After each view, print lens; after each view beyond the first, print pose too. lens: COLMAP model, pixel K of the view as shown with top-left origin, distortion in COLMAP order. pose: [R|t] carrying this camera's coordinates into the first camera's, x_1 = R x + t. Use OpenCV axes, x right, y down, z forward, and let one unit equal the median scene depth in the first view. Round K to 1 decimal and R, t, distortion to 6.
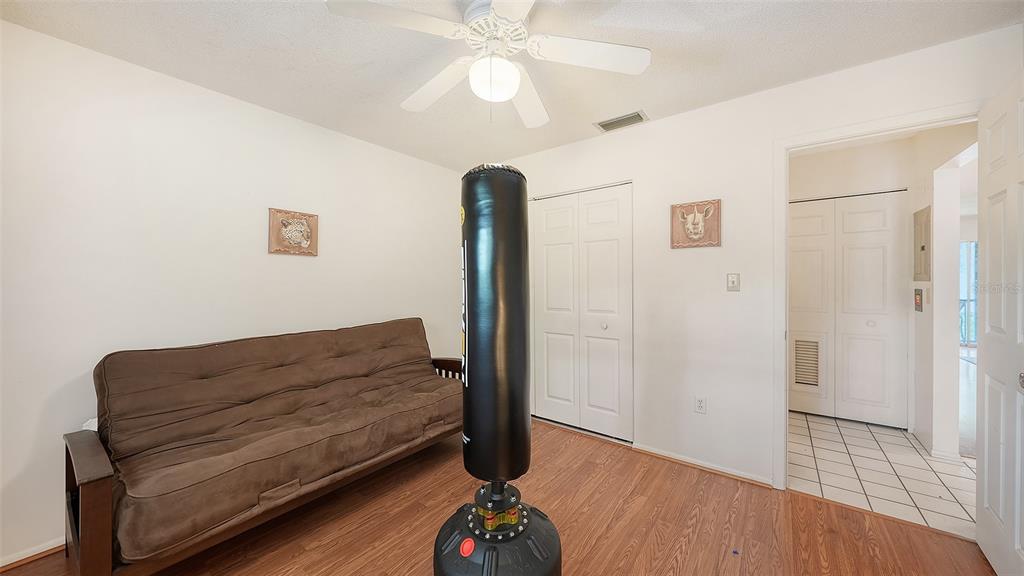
lens RADIAL K [[355.1, 0, 508.9], [0, 355.1, 285.4], [0, 0, 1]] dist [0.000255, 0.000015]
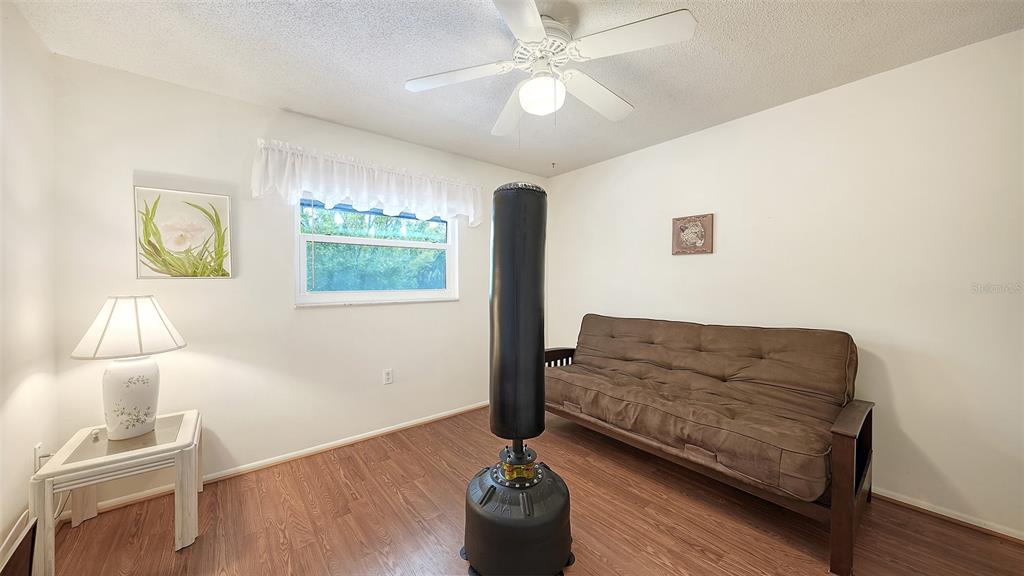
lens RADIAL K [[355.1, 0, 508.9], [0, 355.1, 285.4], [0, 0, 1]] dist [0.000255, 0.000015]
pose [[-0.233096, 0.016425, -0.972315, 0.668180], [-0.003242, 0.999839, 0.017668, -0.004451], [0.972448, 0.007270, -0.233005, 0.727632]]
